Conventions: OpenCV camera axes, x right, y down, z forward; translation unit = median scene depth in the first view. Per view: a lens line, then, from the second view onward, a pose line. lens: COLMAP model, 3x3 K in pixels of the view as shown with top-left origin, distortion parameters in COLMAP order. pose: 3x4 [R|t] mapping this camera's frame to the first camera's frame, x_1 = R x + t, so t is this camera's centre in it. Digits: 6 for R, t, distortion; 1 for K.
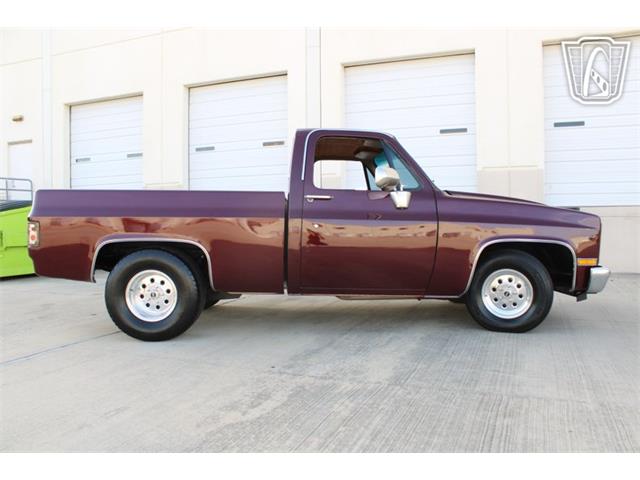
lens RADIAL K [[541.6, 0, 322.8], [0, 541.6, 245.4], [0, 0, 1]] dist [-0.172984, 0.142535]
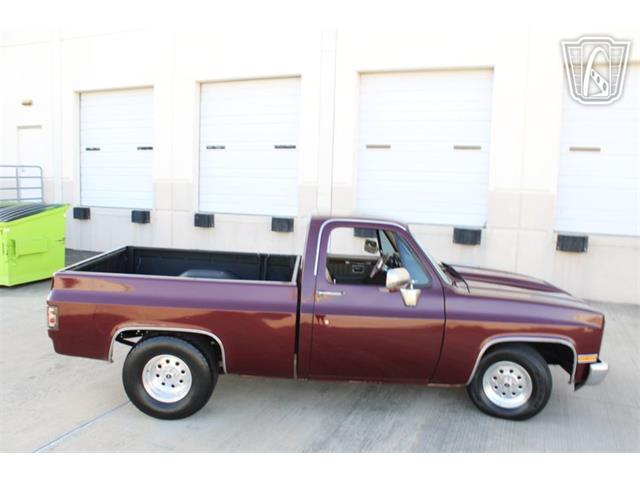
lens RADIAL K [[541.6, 0, 322.8], [0, 541.6, 245.4], [0, 0, 1]] dist [-0.172984, 0.142535]
pose [[0.999268, 0.037088, -0.009385, -0.015468], [-0.036158, 0.995723, 0.085017, -0.260842], [0.012498, -0.084615, 0.996335, -0.011651]]
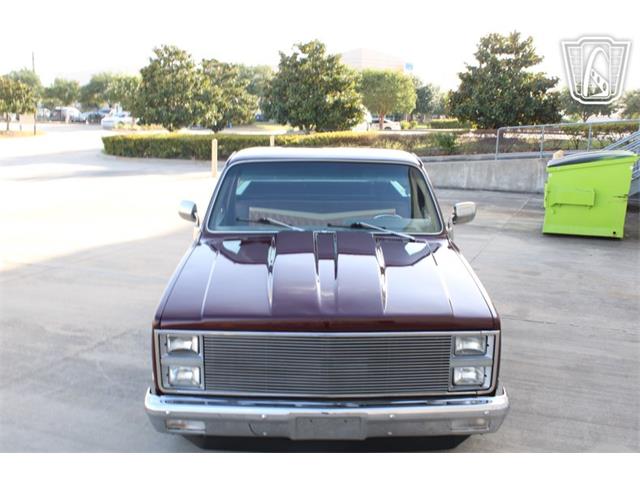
lens RADIAL K [[659.0, 0, 320.0], [0, 659.0, 240.0], [0, 0, 1]] dist [-0.078579, 0.010775]
pose [[-0.025743, 0.192491, -0.980961, 1.287410], [-0.043613, 0.980136, 0.193474, -0.309210], [0.998717, 0.047763, -0.016837, 1.221104]]
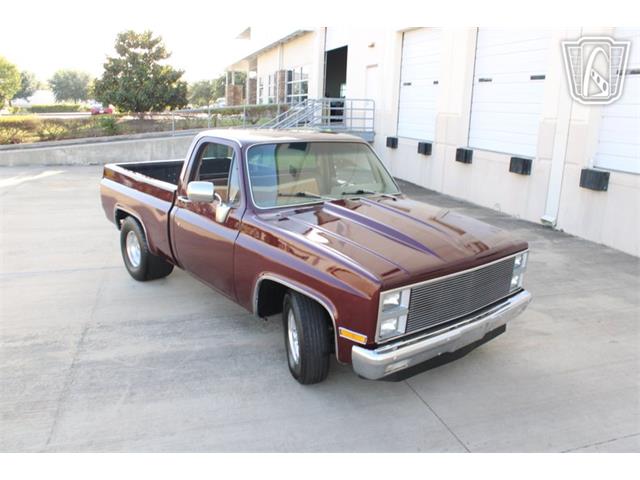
lens RADIAL K [[541.6, 0, 322.8], [0, 541.6, 245.4], [0, 0, 1]] dist [-0.172984, 0.142535]
pose [[0.624985, 0.221407, -0.748581, 1.035666], [-0.064395, 0.970290, 0.233219, -0.273564], [0.777977, -0.097553, 0.620674, 0.501683]]
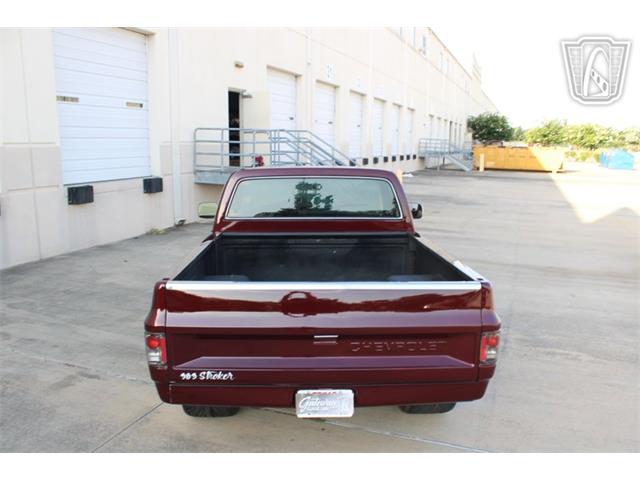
lens RADIAL K [[541.6, 0, 322.8], [0, 541.6, 245.4], [0, 0, 1]] dist [-0.172984, 0.142535]
pose [[-0.011901, -0.182318, 0.983168, -1.195155], [0.029096, 0.982758, 0.182595, -0.282751], [-0.999506, 0.030779, -0.006391, 1.190848]]
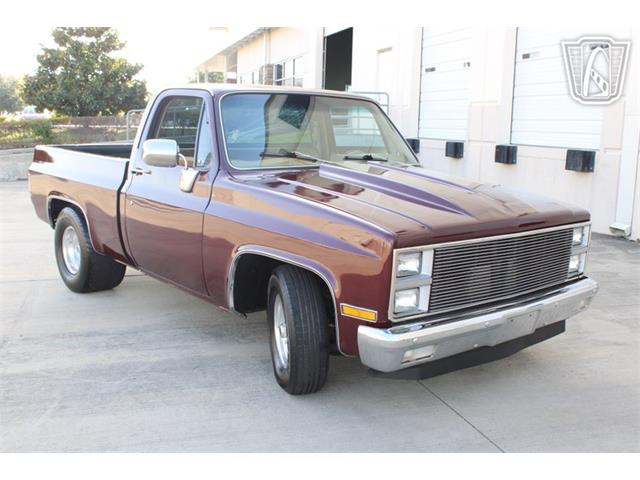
lens RADIAL K [[709.2, 0, 320.0], [0, 709.2, 240.0], [0, 0, 1]] dist [-0.094286, 0.044986]
pose [[0.622141, 0.146284, -0.769118, 1.064582], [-0.053310, 0.988024, 0.144797, -0.156146], [0.781088, -0.049082, 0.622489, 0.496604]]
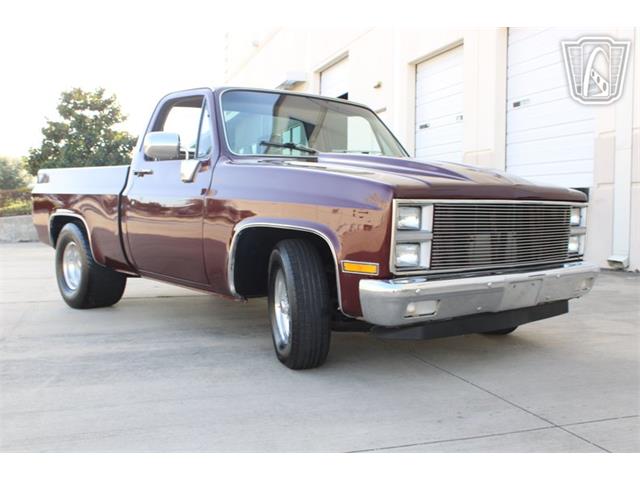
lens RADIAL K [[703.6, 0, 320.0], [0, 703.6, 240.0], [0, 0, 1]] dist [-0.091778, 0.014726]
pose [[0.624774, 0.047544, -0.779357, 1.074153], [-0.038007, 0.998813, 0.030464, -0.020084], [0.779880, 0.010588, 0.625839, 0.495015]]
